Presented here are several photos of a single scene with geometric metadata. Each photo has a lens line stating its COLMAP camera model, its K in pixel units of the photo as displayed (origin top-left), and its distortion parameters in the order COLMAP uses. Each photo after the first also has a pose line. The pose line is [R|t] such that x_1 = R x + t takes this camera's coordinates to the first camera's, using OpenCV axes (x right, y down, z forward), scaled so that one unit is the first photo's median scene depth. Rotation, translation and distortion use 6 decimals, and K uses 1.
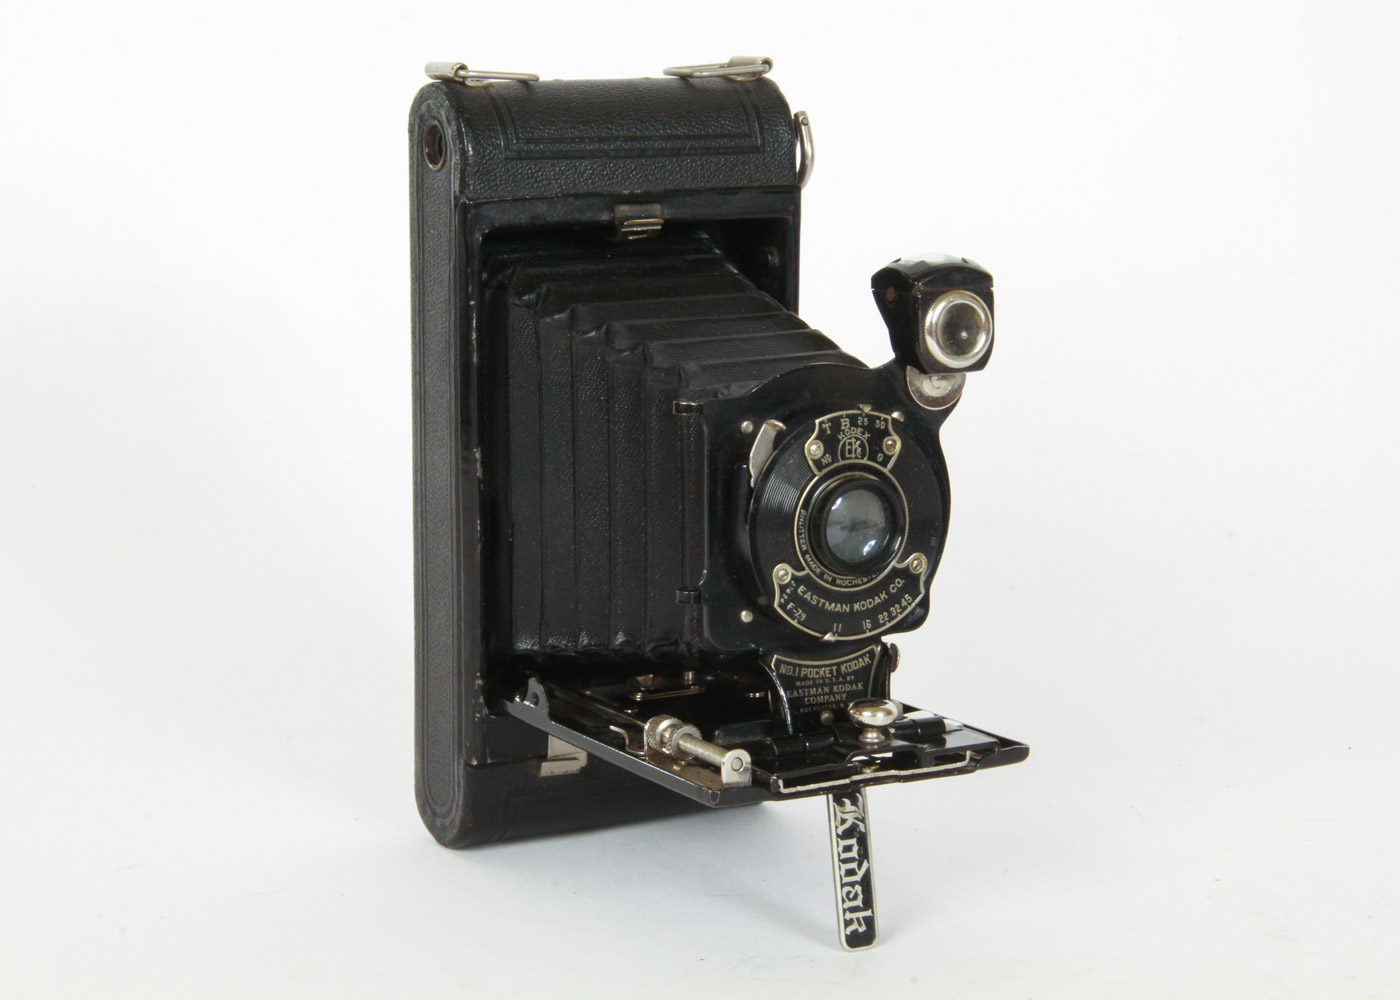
lens RADIAL K [[3114.4, 0, 694.4], [0, 3114.4, 488.4], [0, 0, 1]] dist [0.103952, 0.000000]
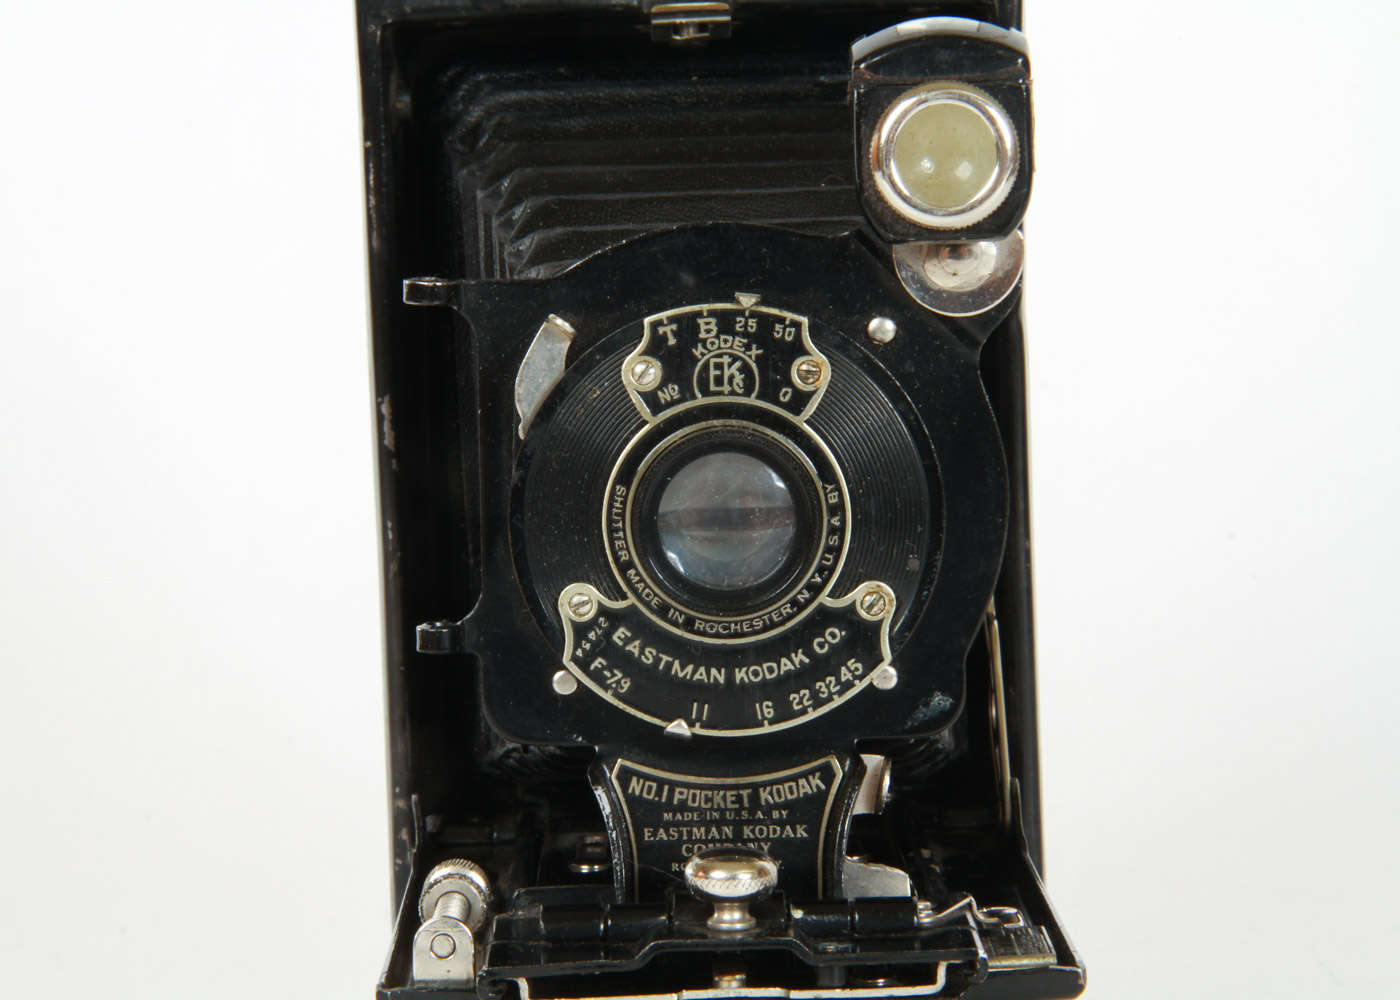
lens RADIAL K [[4420.6, 0, 702.6], [0, 4420.6, 507.5], [0, 0, 1]] dist [0.108245, 0.000000]
pose [[0.884228, 0.027443, -0.466249, 0.395898], [-0.049492, 0.998157, -0.035108, 0.036107], [0.464427, 0.054119, 0.883956, 0.325458]]
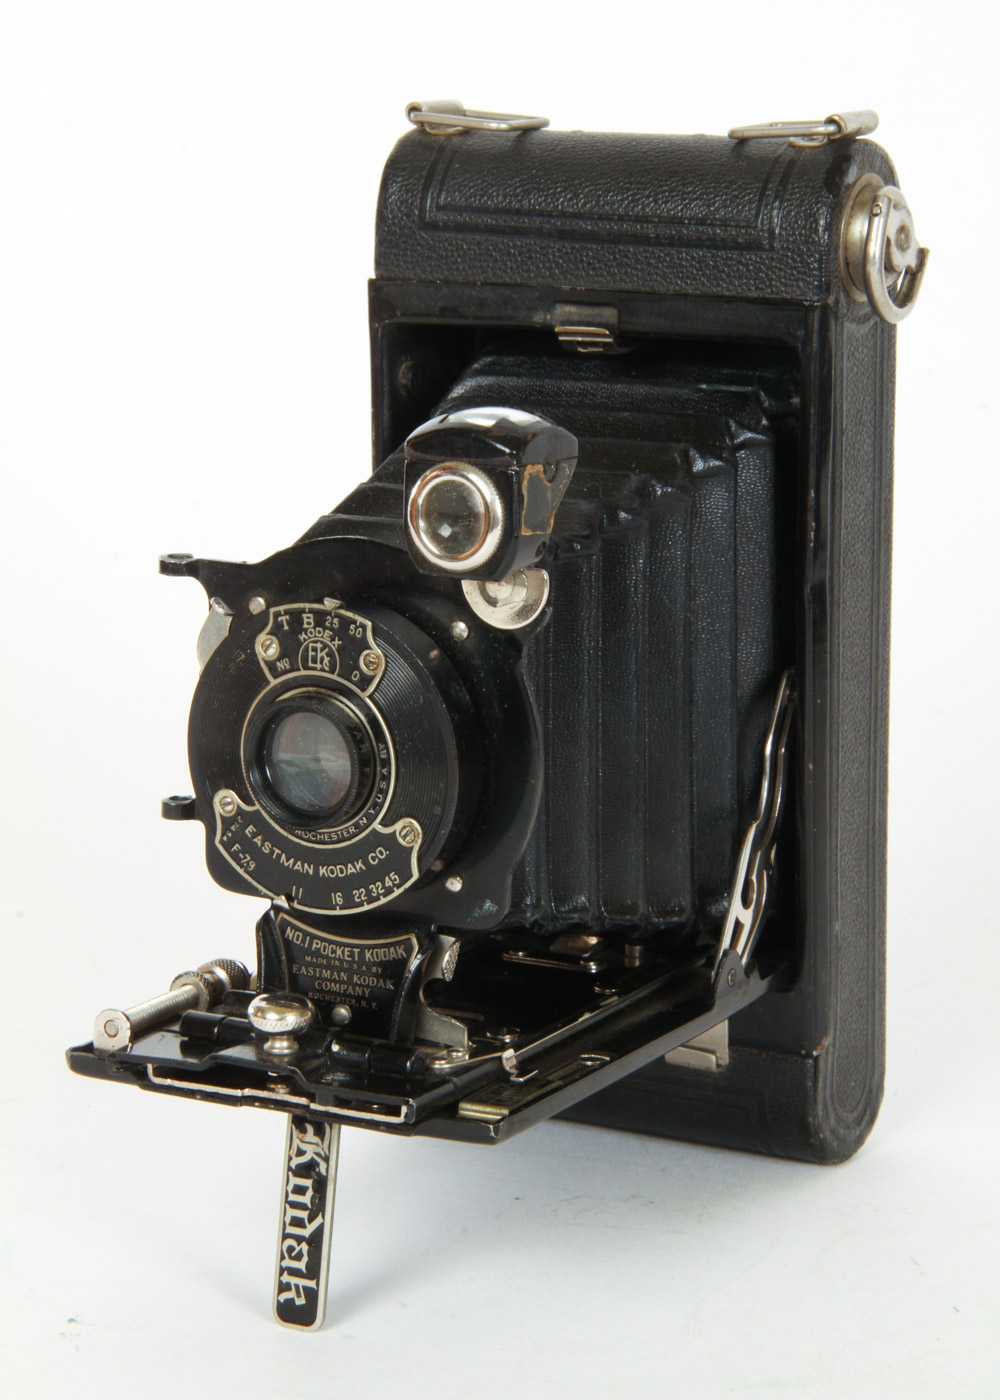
lens RADIAL K [[3801.3, 0, 499.3], [0, 3801.3, 706.3], [0, 0, 1]] dist [0.193693, 0.000000]
pose [[0.539789, 0.176104, -0.823174, 0.802525], [-0.137879, 0.983163, 0.119918, -0.113044], [0.830432, 0.048768, 0.554982, 0.531639]]
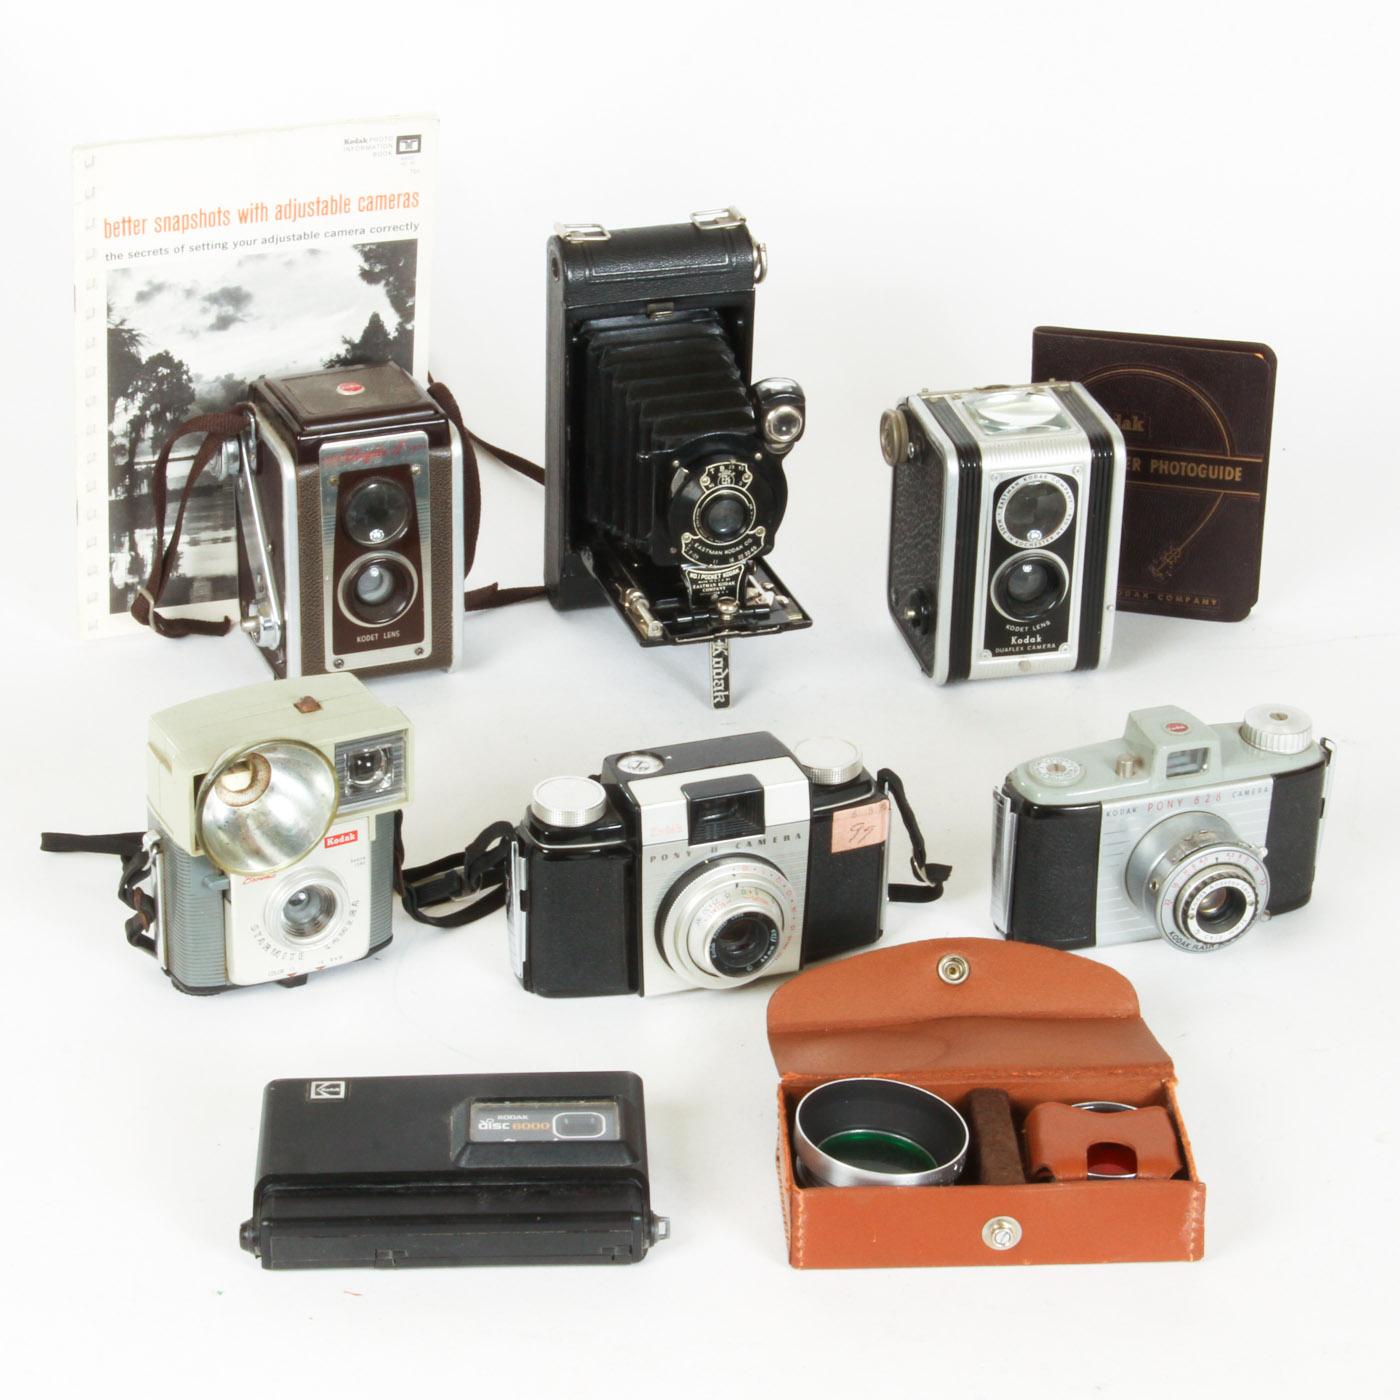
lens RADIAL K [[3571.0, 0, 700.1], [0, 3571.0, 698.9], [0, 0, 1]] dist [-0.081513, 0.000000]
pose [[0.982358, 0.105575, -0.154359, 0.403544], [-0.053556, 0.949655, 0.308685, -0.587344], [0.179177, -0.294972, 0.938556, -1.215328]]
